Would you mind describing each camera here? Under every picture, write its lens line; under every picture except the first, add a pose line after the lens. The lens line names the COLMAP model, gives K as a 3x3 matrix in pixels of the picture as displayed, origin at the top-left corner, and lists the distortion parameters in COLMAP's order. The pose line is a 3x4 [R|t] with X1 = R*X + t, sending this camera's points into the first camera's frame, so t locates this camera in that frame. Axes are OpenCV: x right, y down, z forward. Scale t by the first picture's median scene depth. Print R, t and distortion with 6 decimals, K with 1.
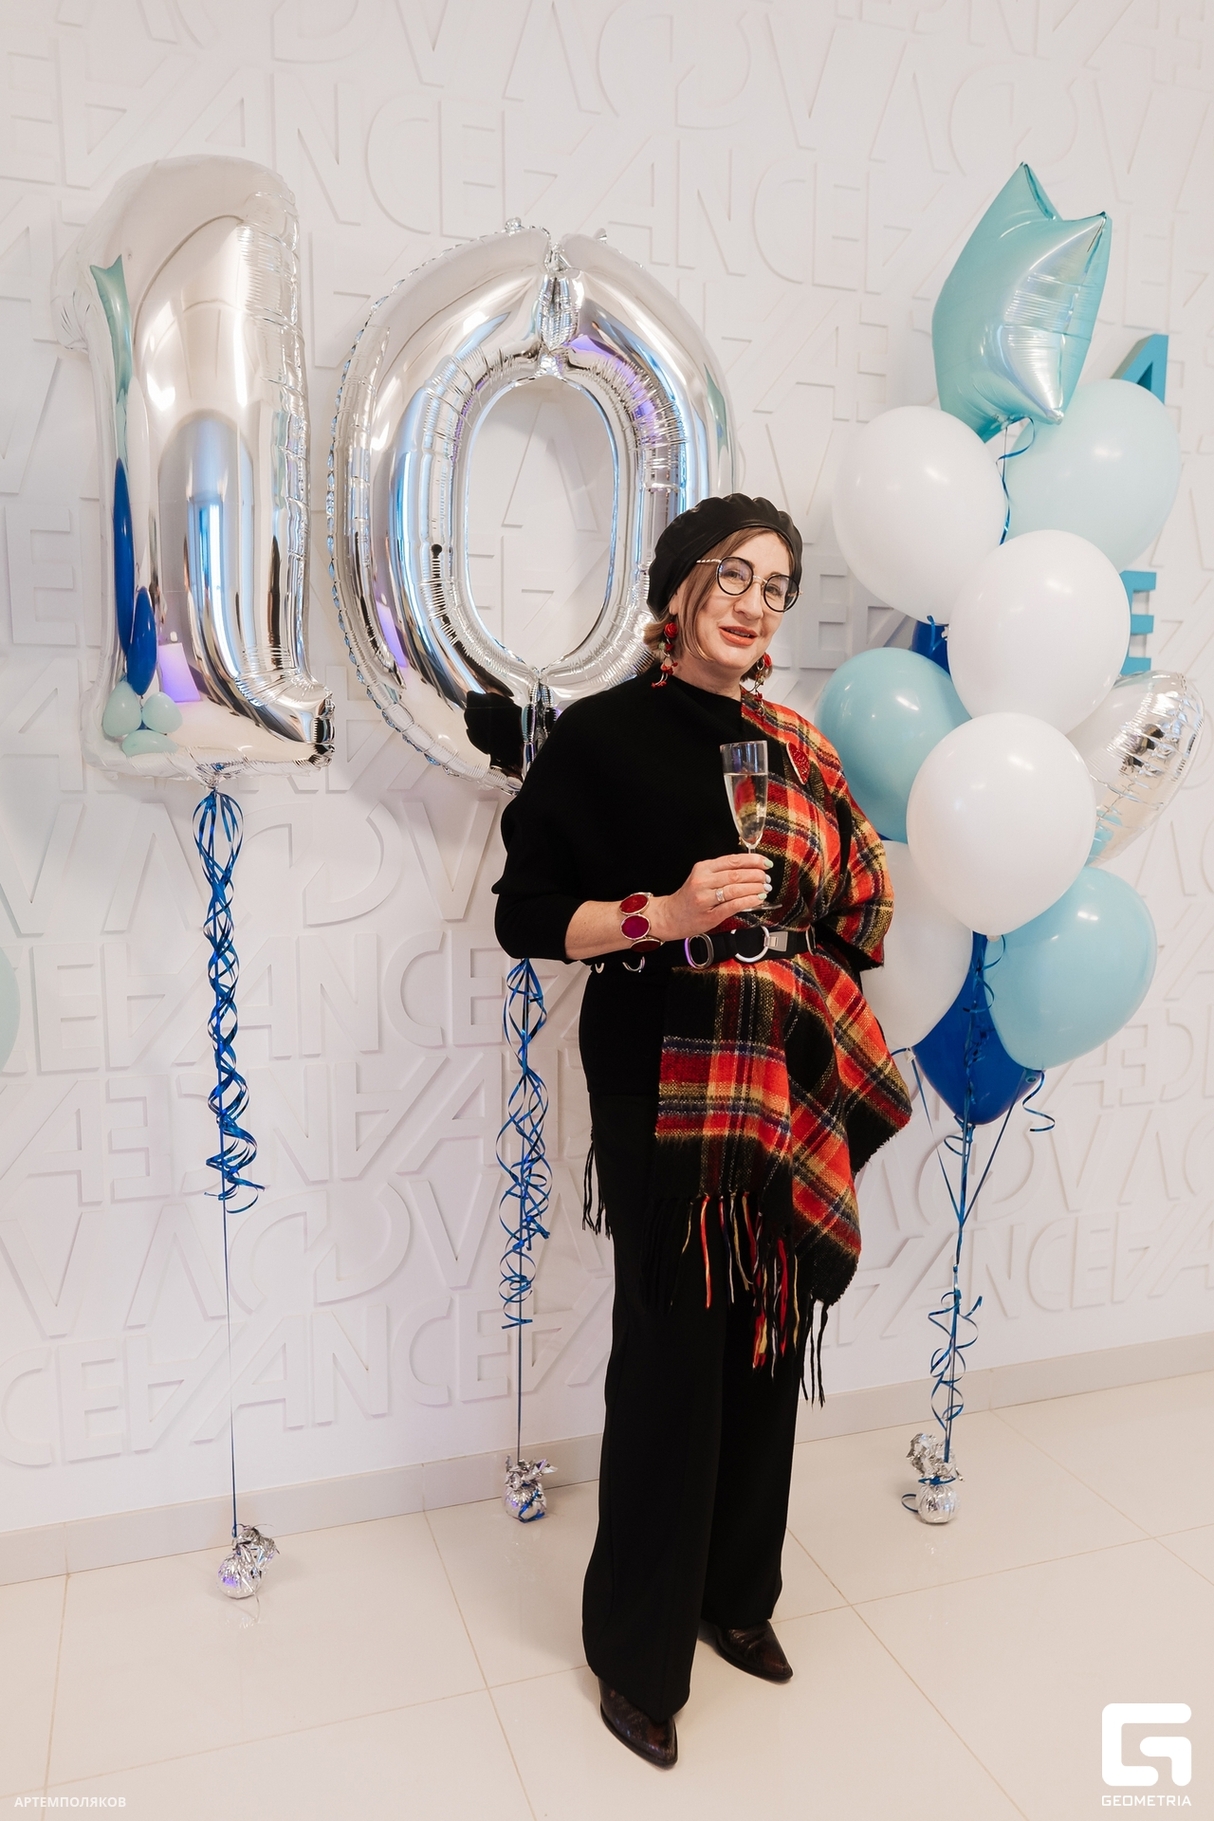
lens RADIAL K [[1209.5, 0, 602.2], [0, 1209.5, 919.4], [0, 0, 1]] dist [-0.004865, -0.002112]
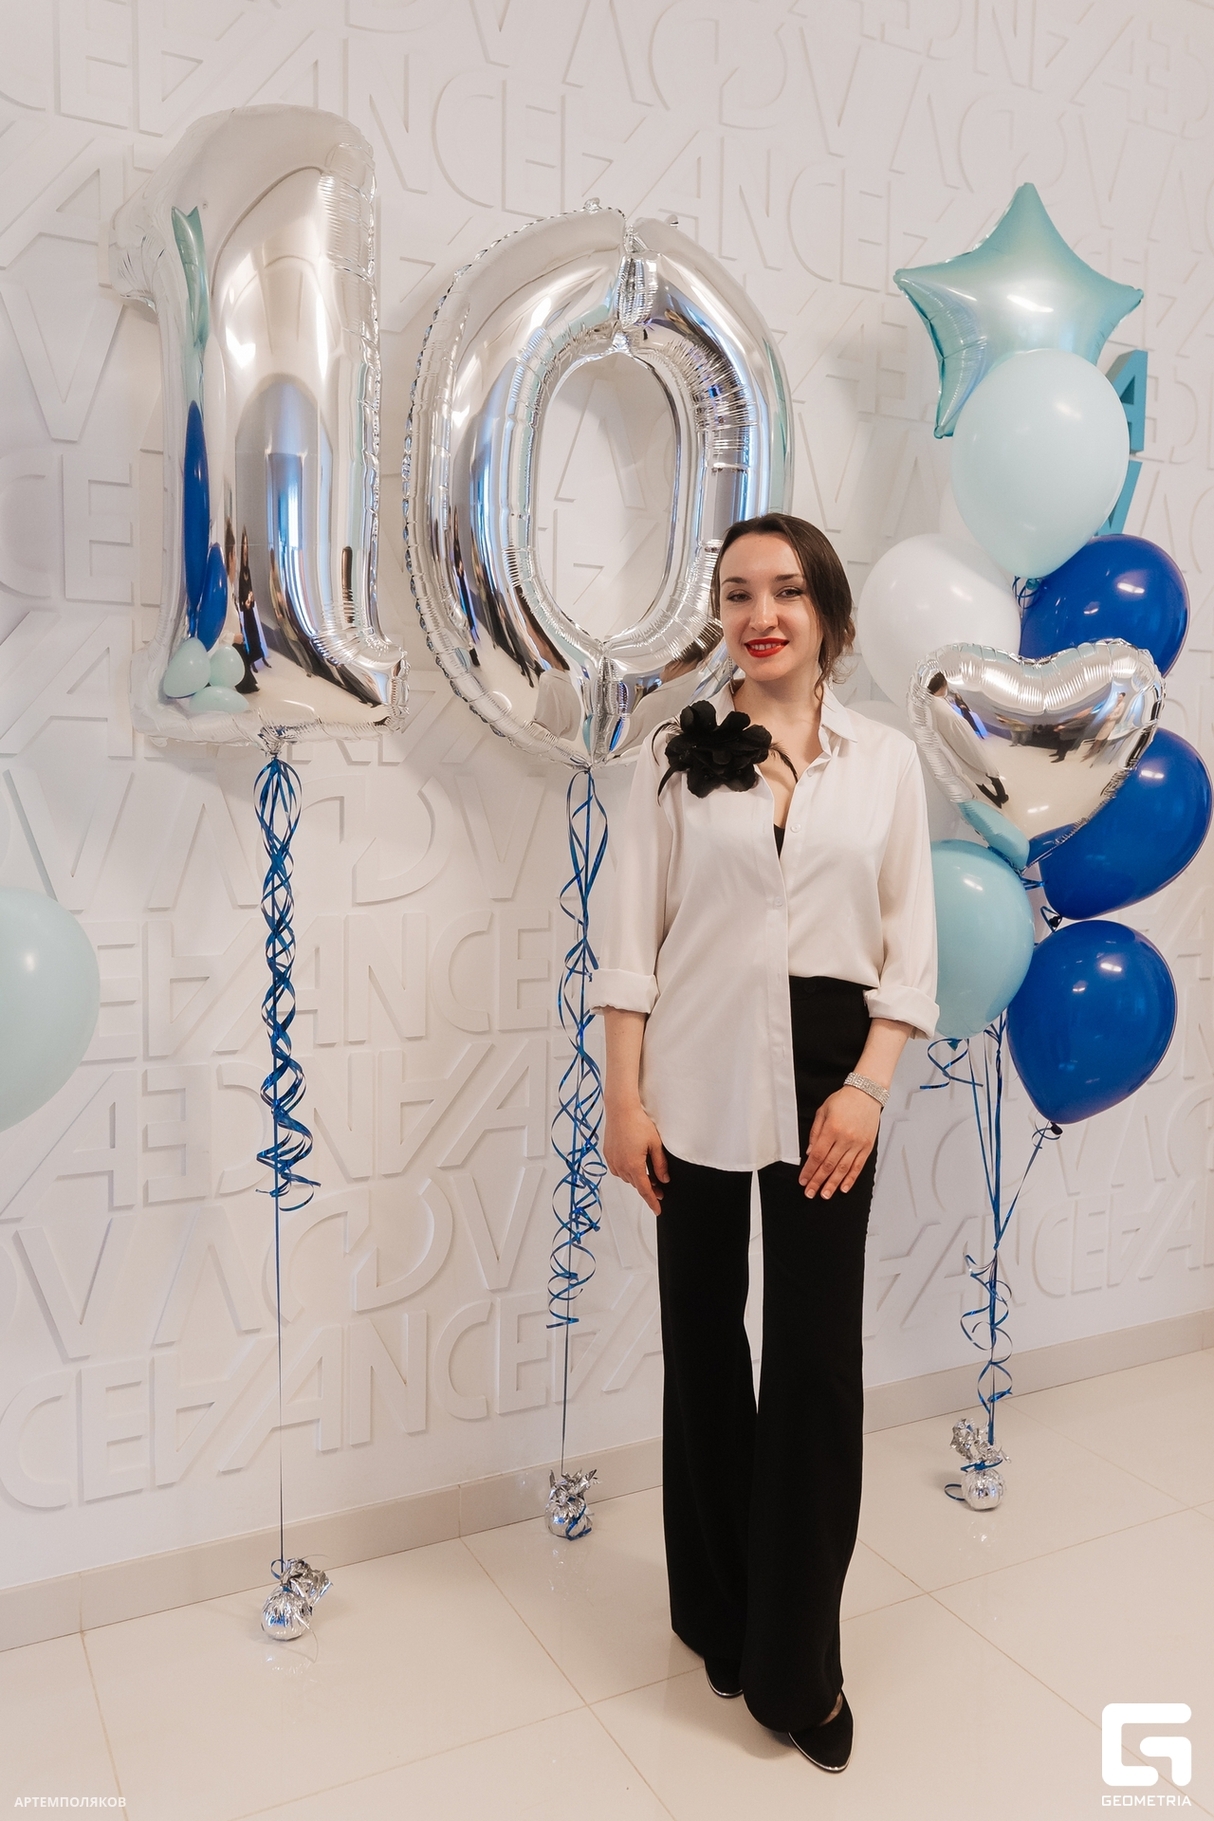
lens RADIAL K [[1267.1, 0, 583.1], [0, 1267.1, 863.0], [0, 0, 1]] dist [-0.011708, 0.004466]
pose [[0.991205, -0.001208, 0.132328, -0.206329], [0.009404, 0.998073, -0.061327, 0.036652], [-0.131999, 0.062032, 0.989307, -0.011264]]
